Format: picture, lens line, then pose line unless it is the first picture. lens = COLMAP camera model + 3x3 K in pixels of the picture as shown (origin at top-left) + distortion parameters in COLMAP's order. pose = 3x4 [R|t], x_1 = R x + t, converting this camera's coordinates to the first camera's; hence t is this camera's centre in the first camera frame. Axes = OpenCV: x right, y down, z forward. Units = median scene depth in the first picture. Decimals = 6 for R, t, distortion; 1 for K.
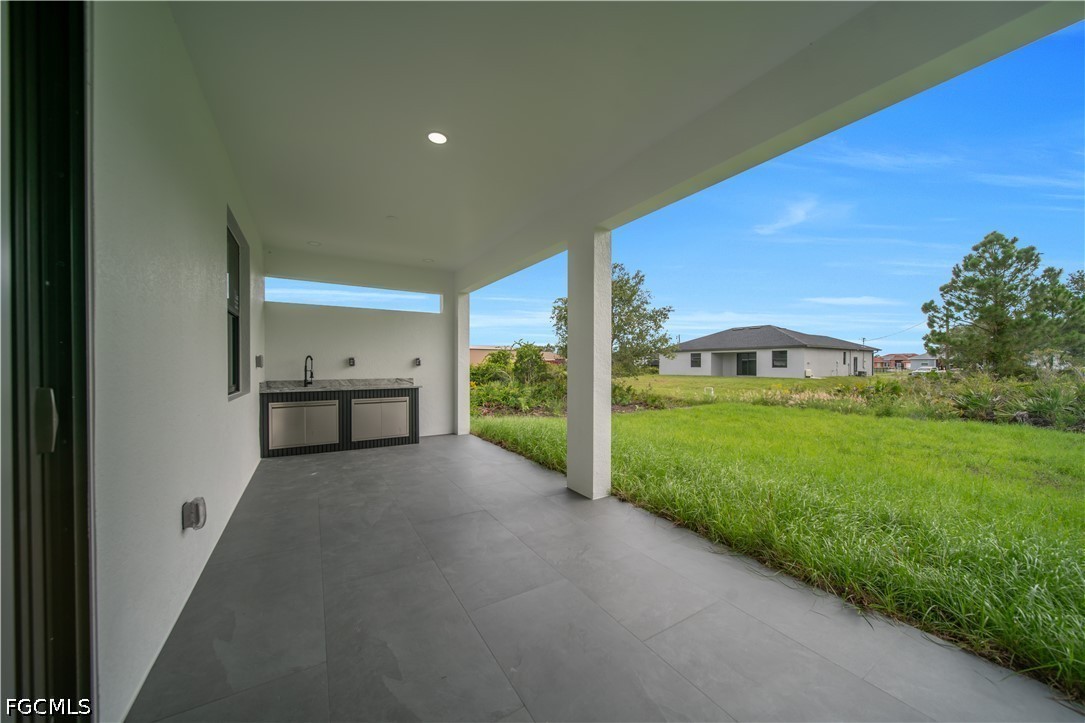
lens RADIAL K [[374.7, 0, 546.6], [0, 374.7, 370.7], [0, 0, 1]] dist [0.001114, -0.000715]
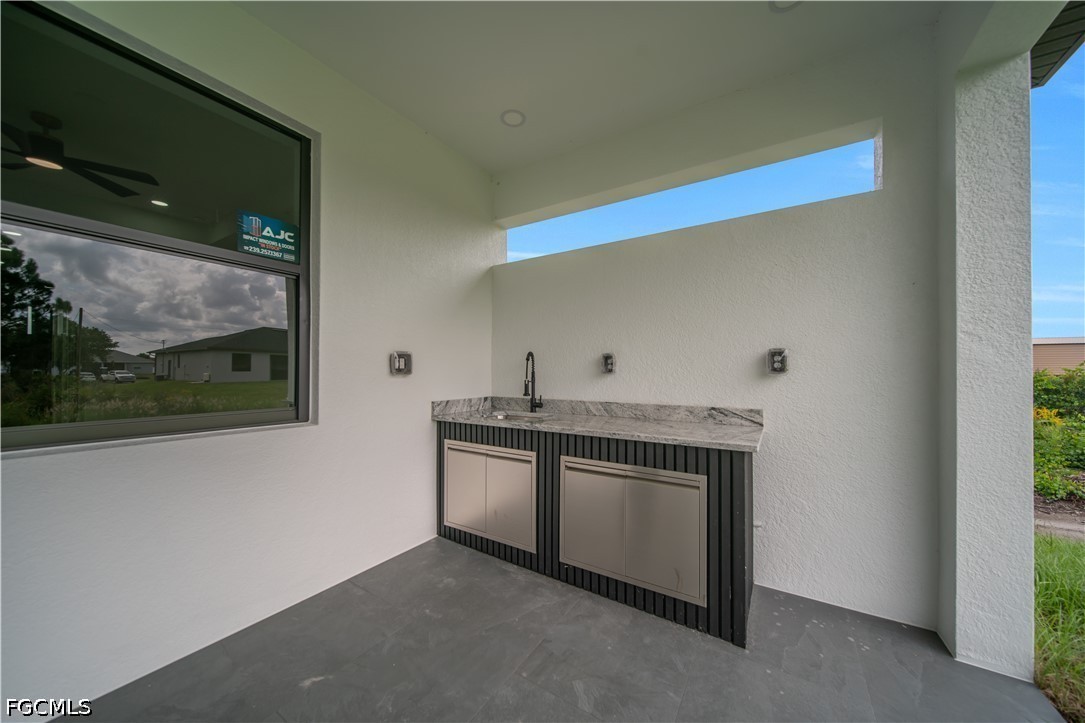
lens RADIAL K [[374.7, 0, 546.4], [0, 374.7, 366.4], [0, 0, 1]] dist [0.001114, -0.000715]
pose [[0.435813, -0.009539, -0.899987, -0.151383], [-0.015513, 0.999716, -0.018108, -0.011084], [0.899904, 0.021853, 0.435541, 0.749927]]
